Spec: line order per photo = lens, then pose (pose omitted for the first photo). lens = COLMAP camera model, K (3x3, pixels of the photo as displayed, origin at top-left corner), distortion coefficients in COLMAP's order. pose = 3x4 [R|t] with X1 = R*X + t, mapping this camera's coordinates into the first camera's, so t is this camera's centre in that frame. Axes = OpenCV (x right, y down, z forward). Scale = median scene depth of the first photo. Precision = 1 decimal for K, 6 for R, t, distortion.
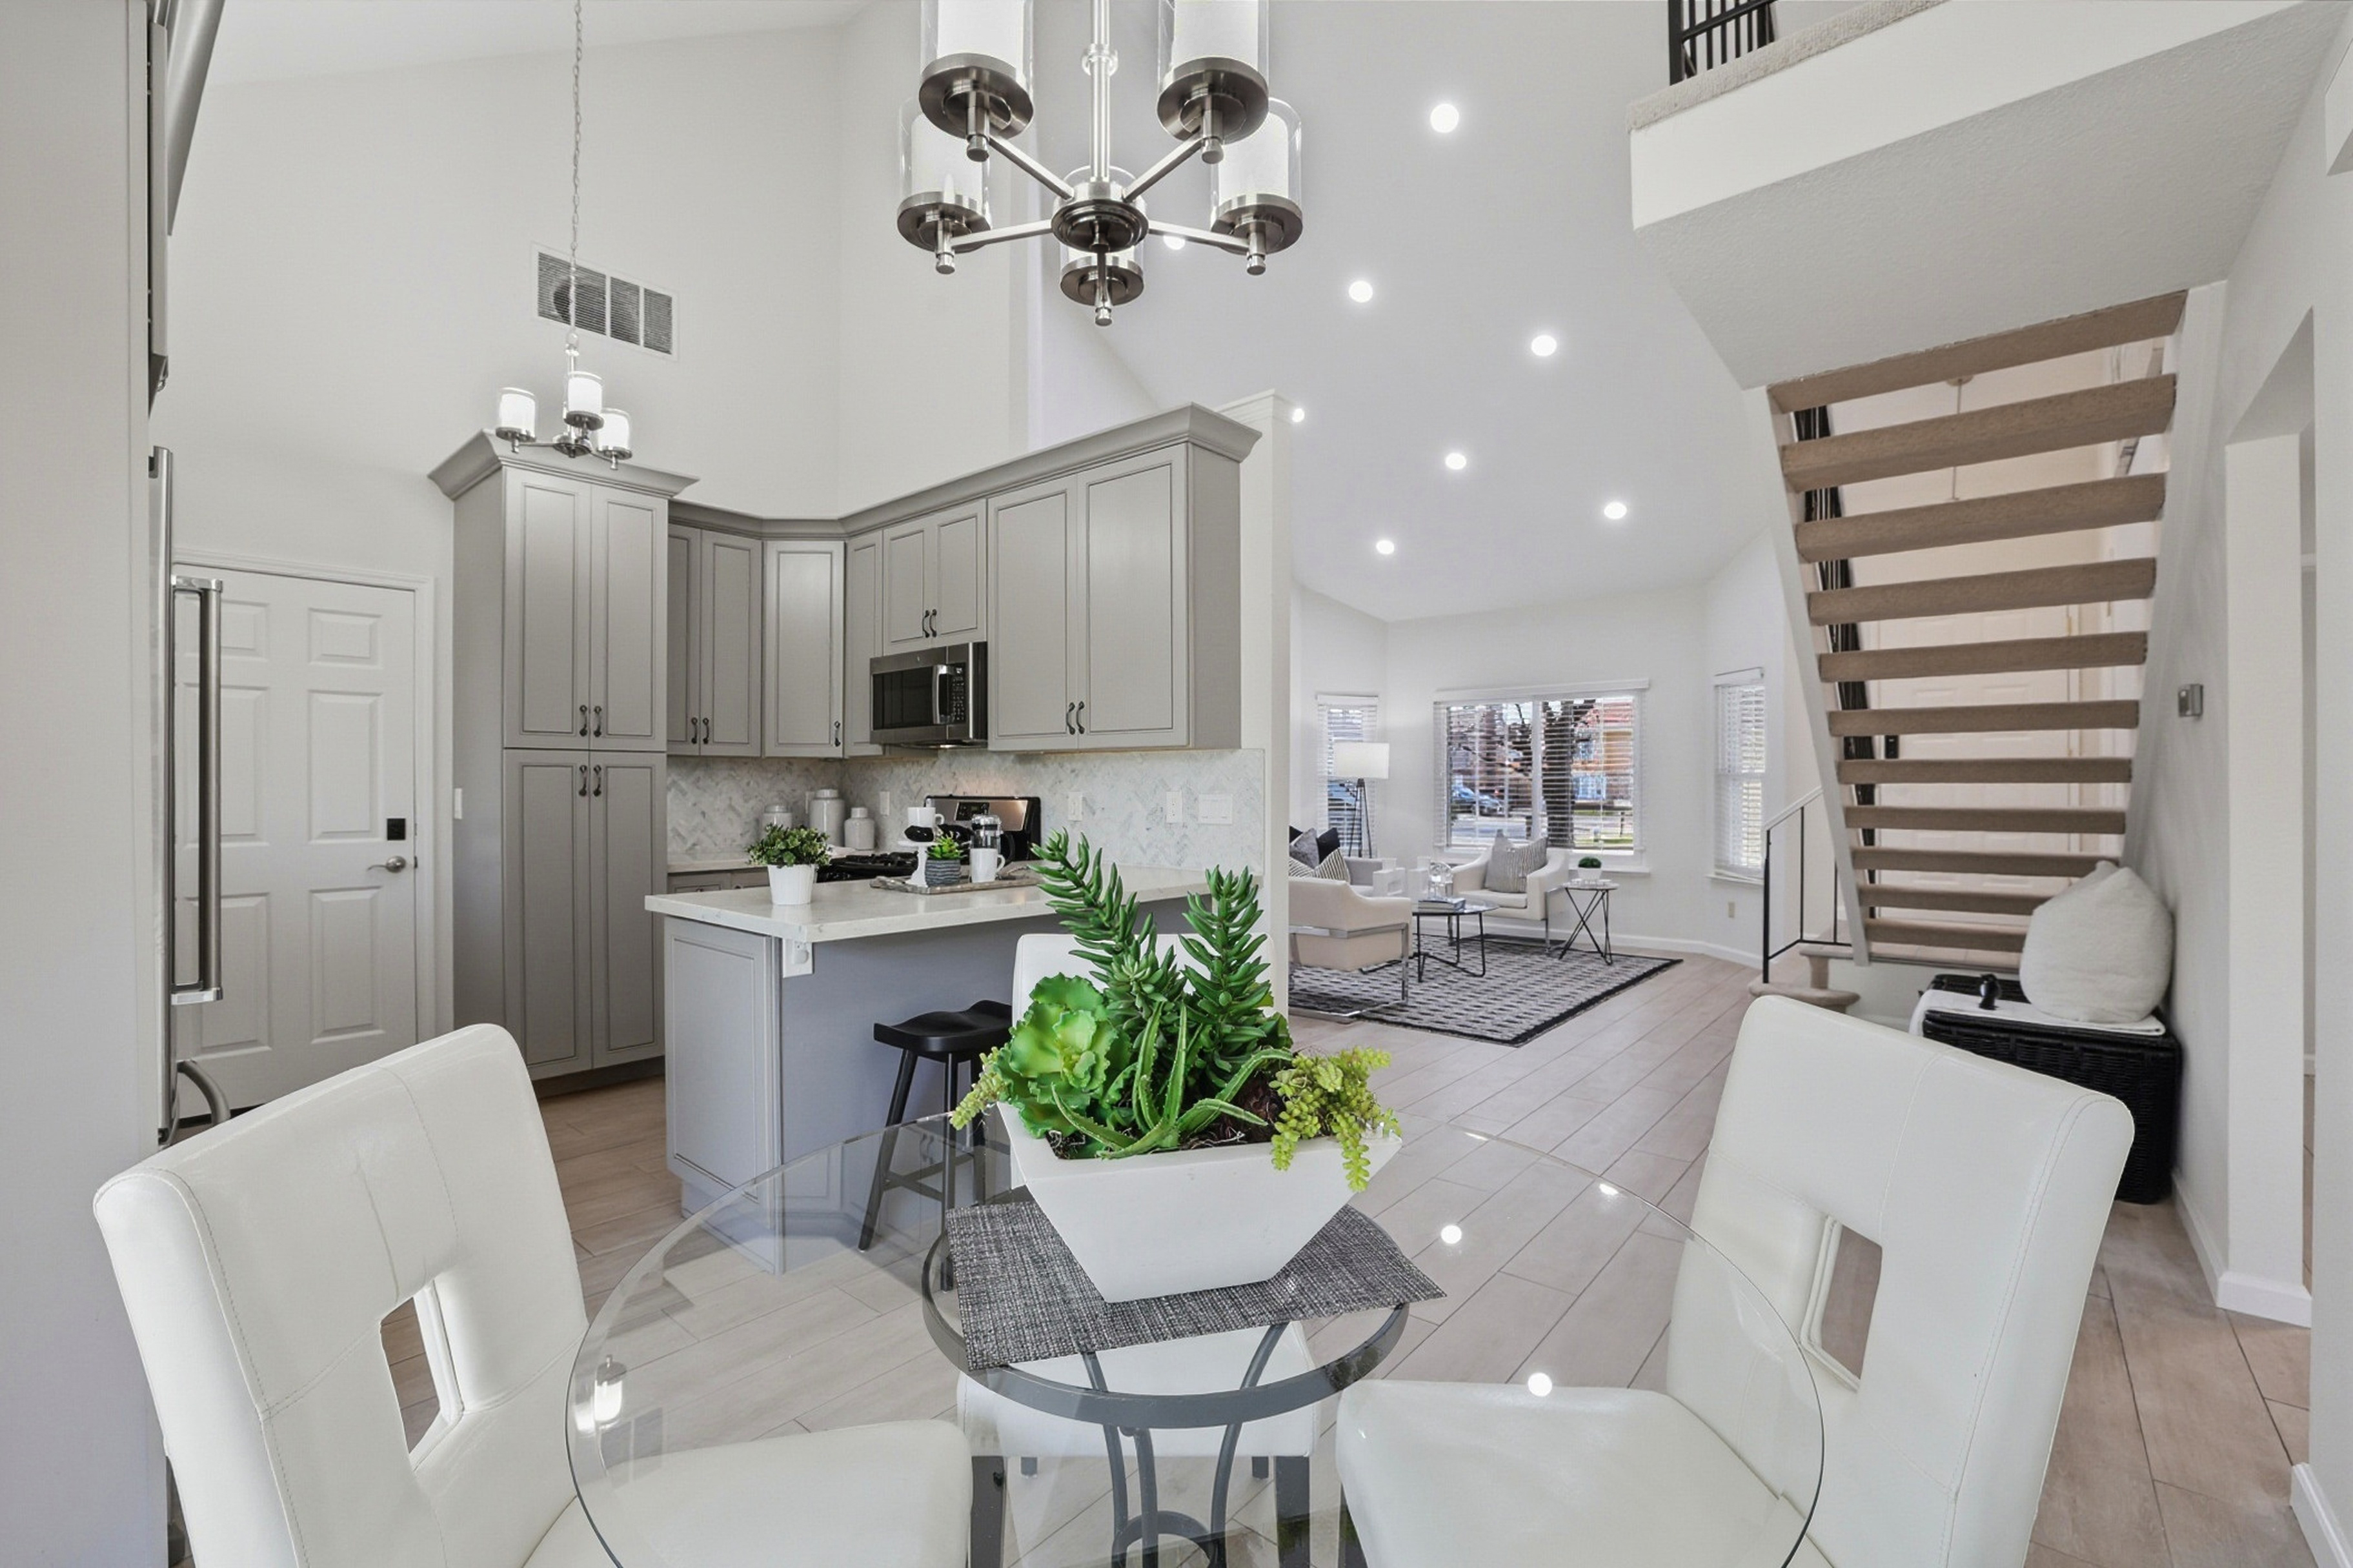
lens RADIAL K [[1011.9, 0, 1176.5], [0, 1011.9, 784.0], [0, 0, 1]] dist [-0.056721, 0.016537]
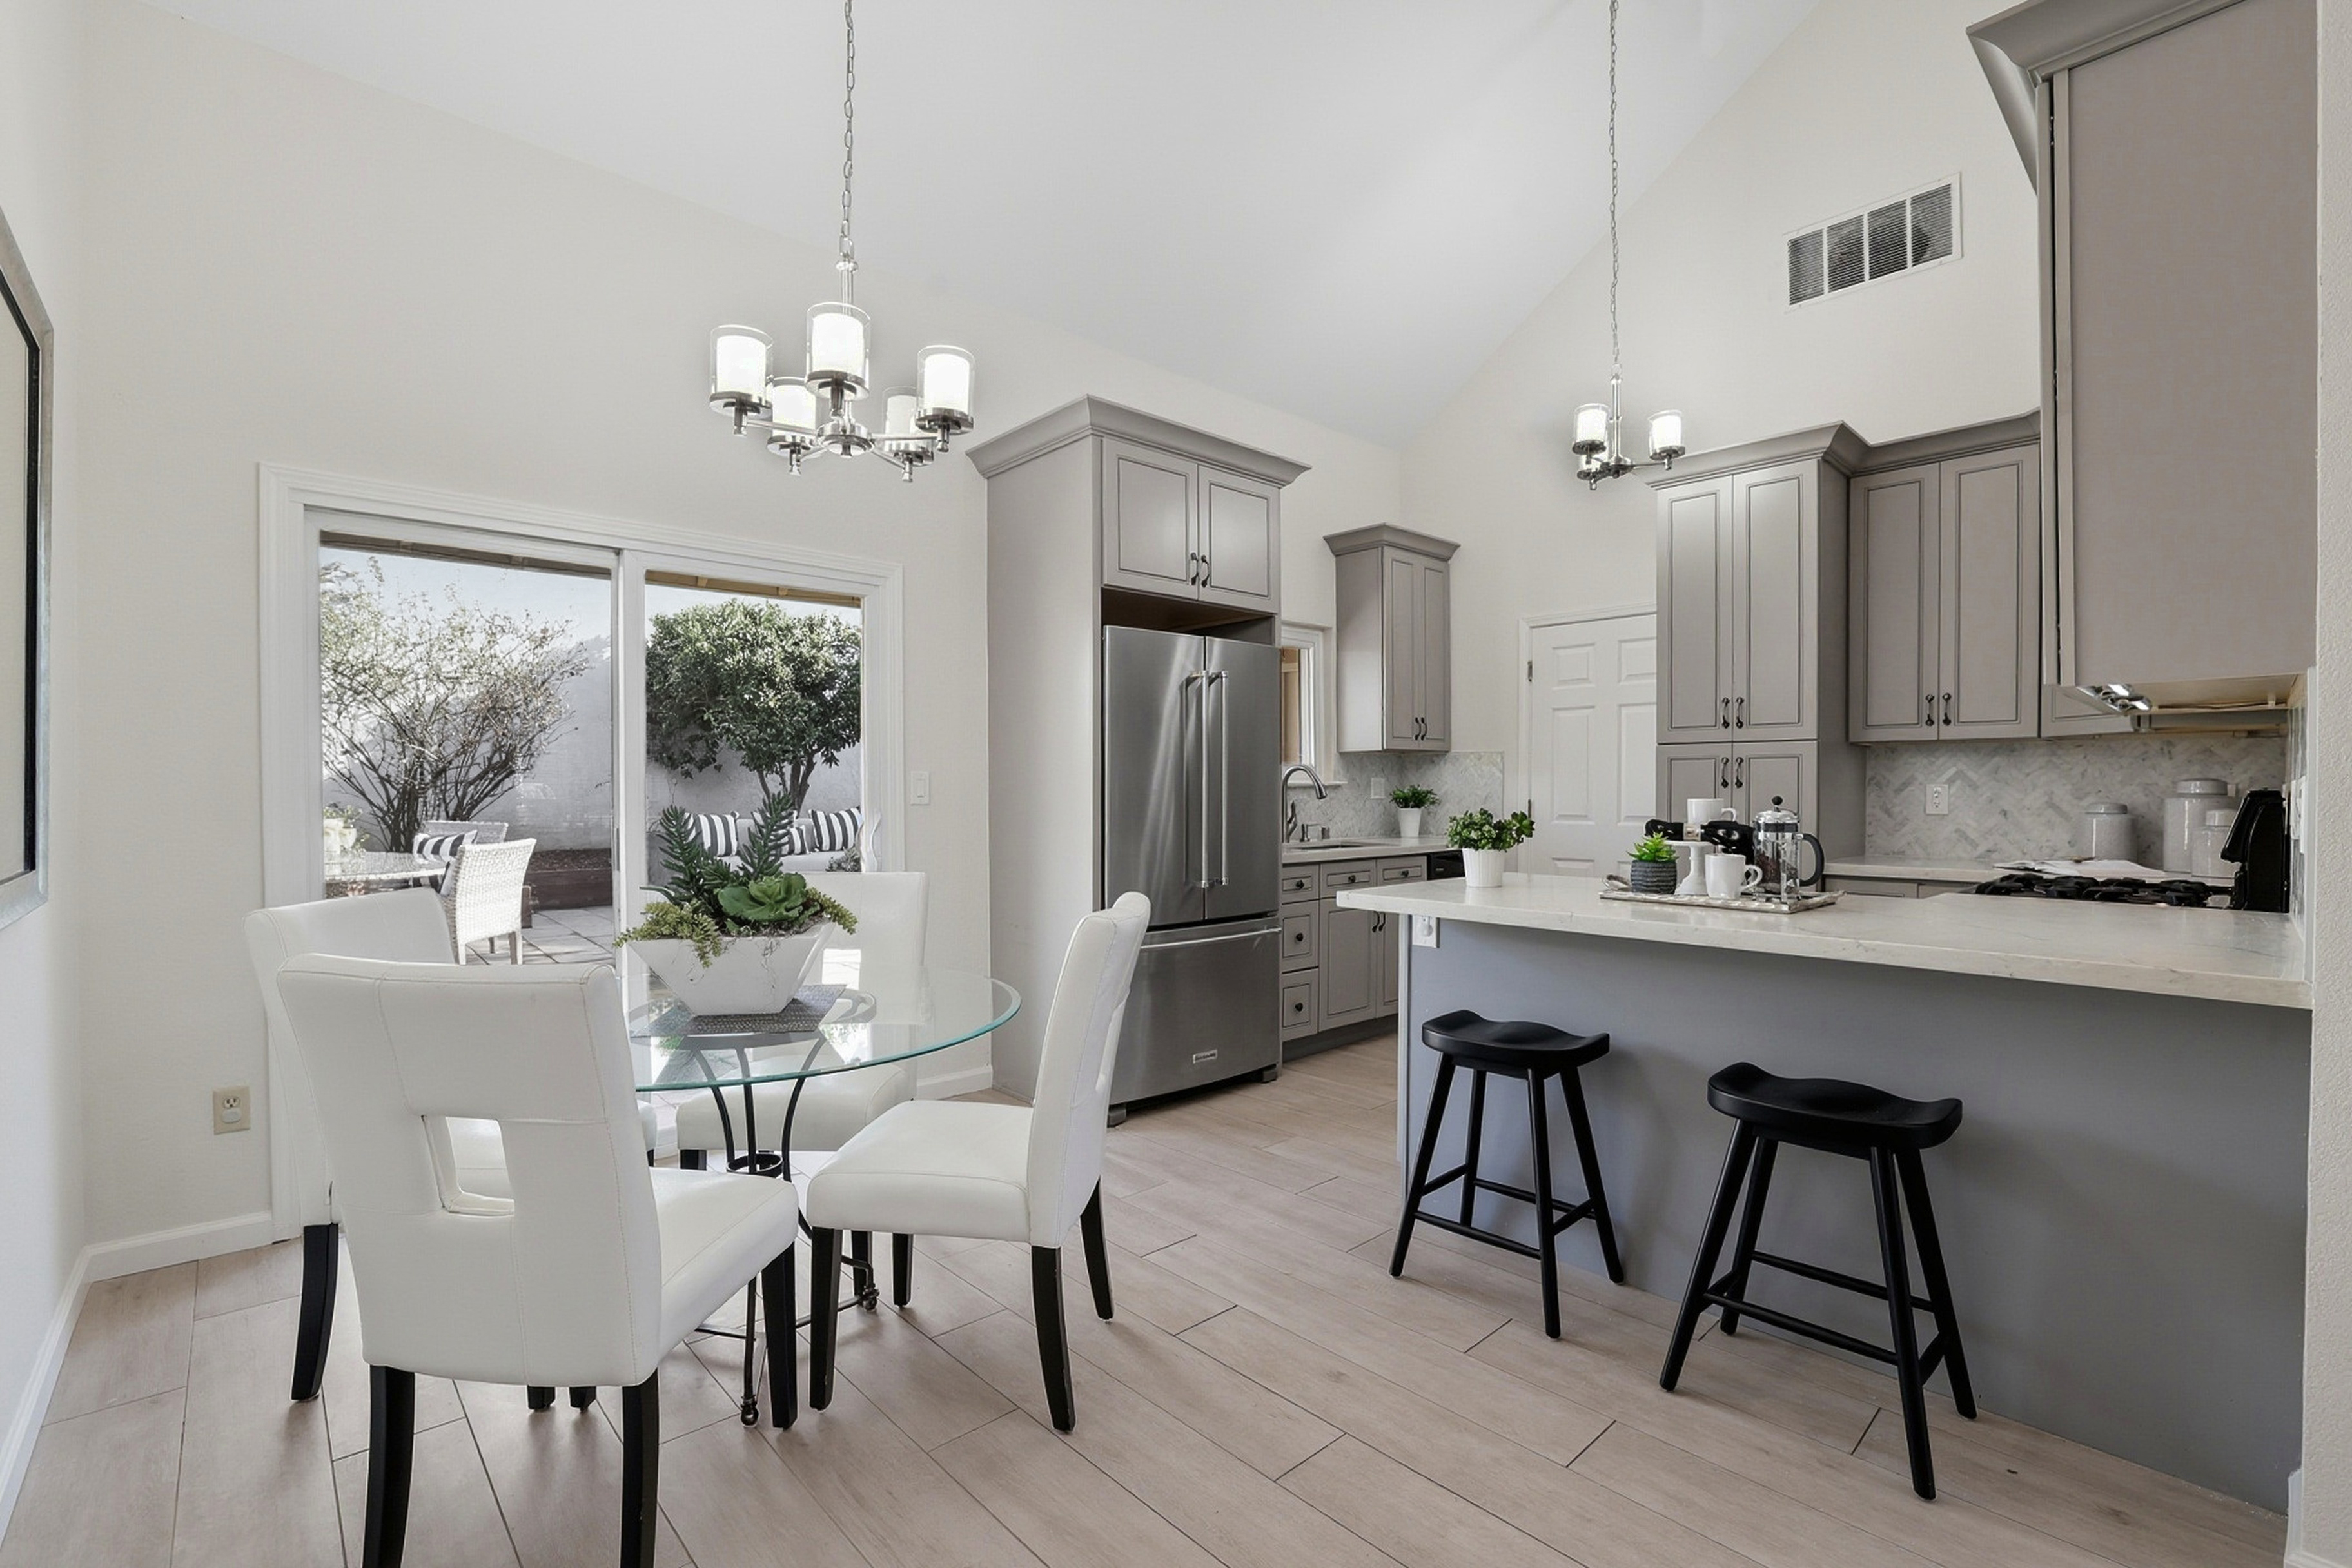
lens RADIAL K [[1011.6, 0, 1176.0], [0, 1011.6, 784.0], [0, 0, 1]] dist [-0.056721, 0.016537]
pose [[-0.137006, -0.003312, -0.990565, 0.449603], [0.002078, 0.999991, -0.003630, 0.010245], [0.990568, -0.002556, -0.136998, 0.549610]]
